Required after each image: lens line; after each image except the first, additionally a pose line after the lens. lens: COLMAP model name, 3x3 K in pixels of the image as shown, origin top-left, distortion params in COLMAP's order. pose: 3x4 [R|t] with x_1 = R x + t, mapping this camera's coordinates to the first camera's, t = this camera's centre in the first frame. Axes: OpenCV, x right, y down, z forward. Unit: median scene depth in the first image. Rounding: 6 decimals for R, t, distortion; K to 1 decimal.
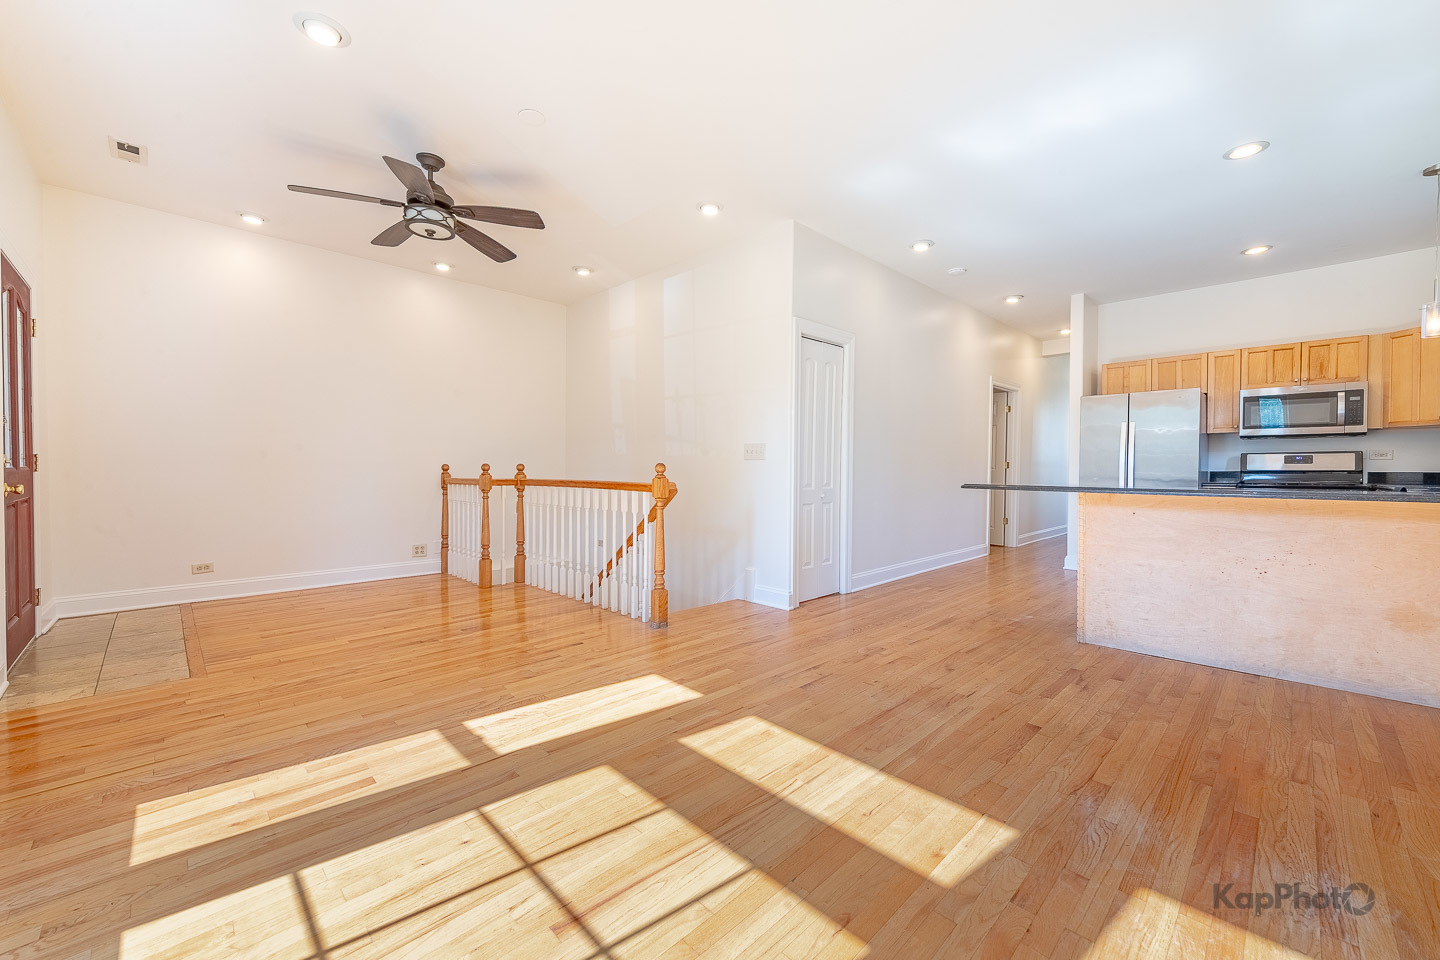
lens RADIAL K [[610.6, 0, 725.2], [0, 610.6, 478.7], [0, 0, 1]] dist [0.000194, -0.000490]
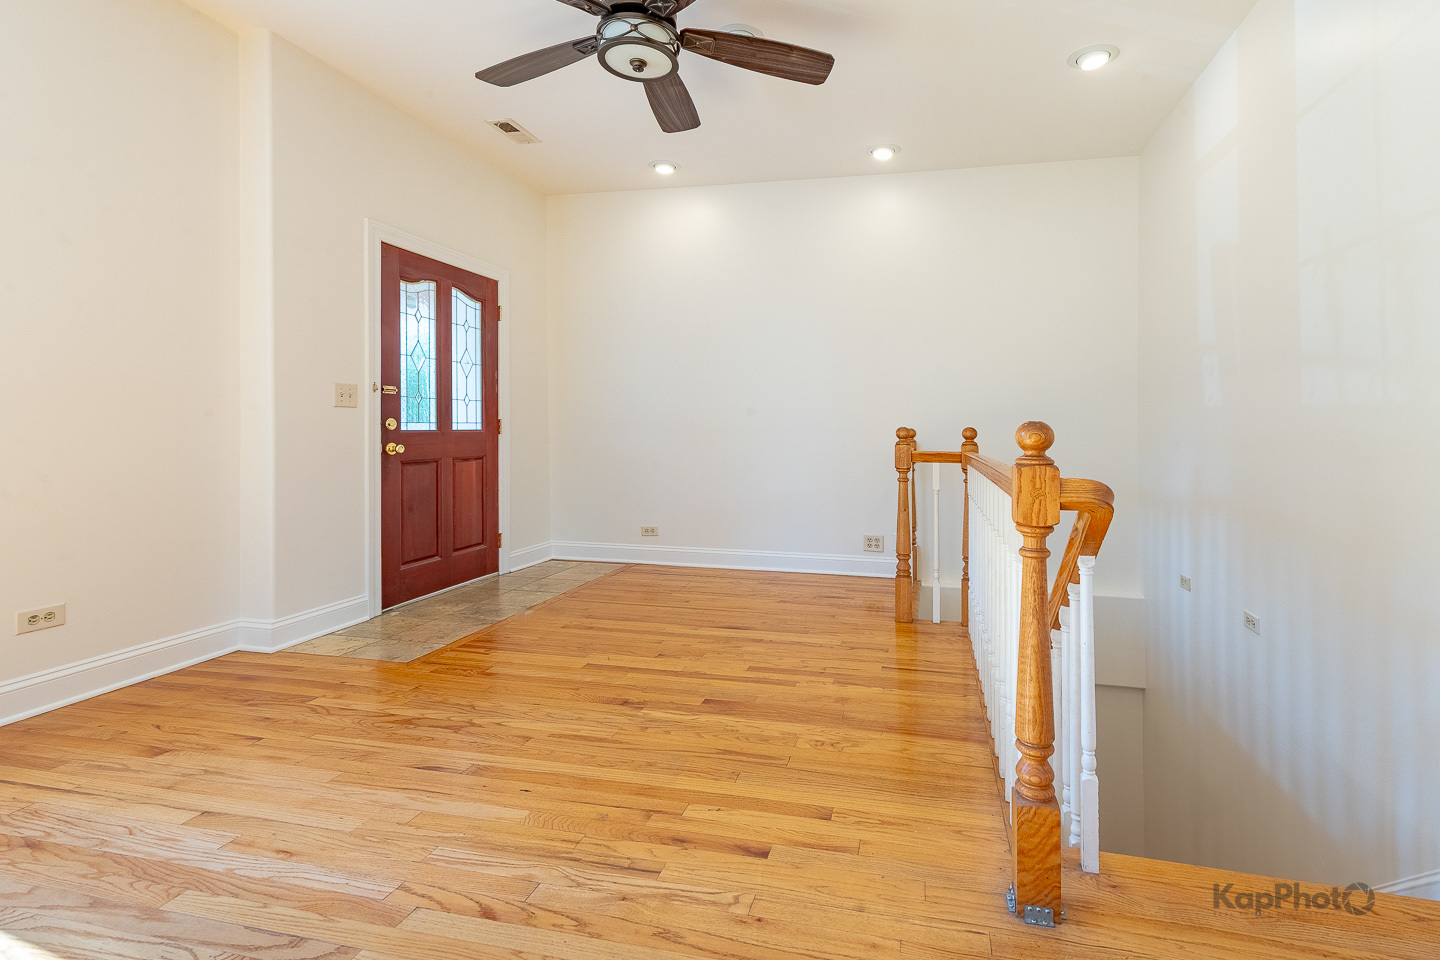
lens RADIAL K [[607.1, 0, 749.3], [0, 607.1, 428.9], [0, 0, 1]] dist [0.002958, 0.000275]
pose [[0.479728, -0.000041, -0.877417, 0.131247], [-0.021184, 0.999708, -0.011630, -0.017993], [0.877162, 0.024167, 0.479587, 0.812911]]
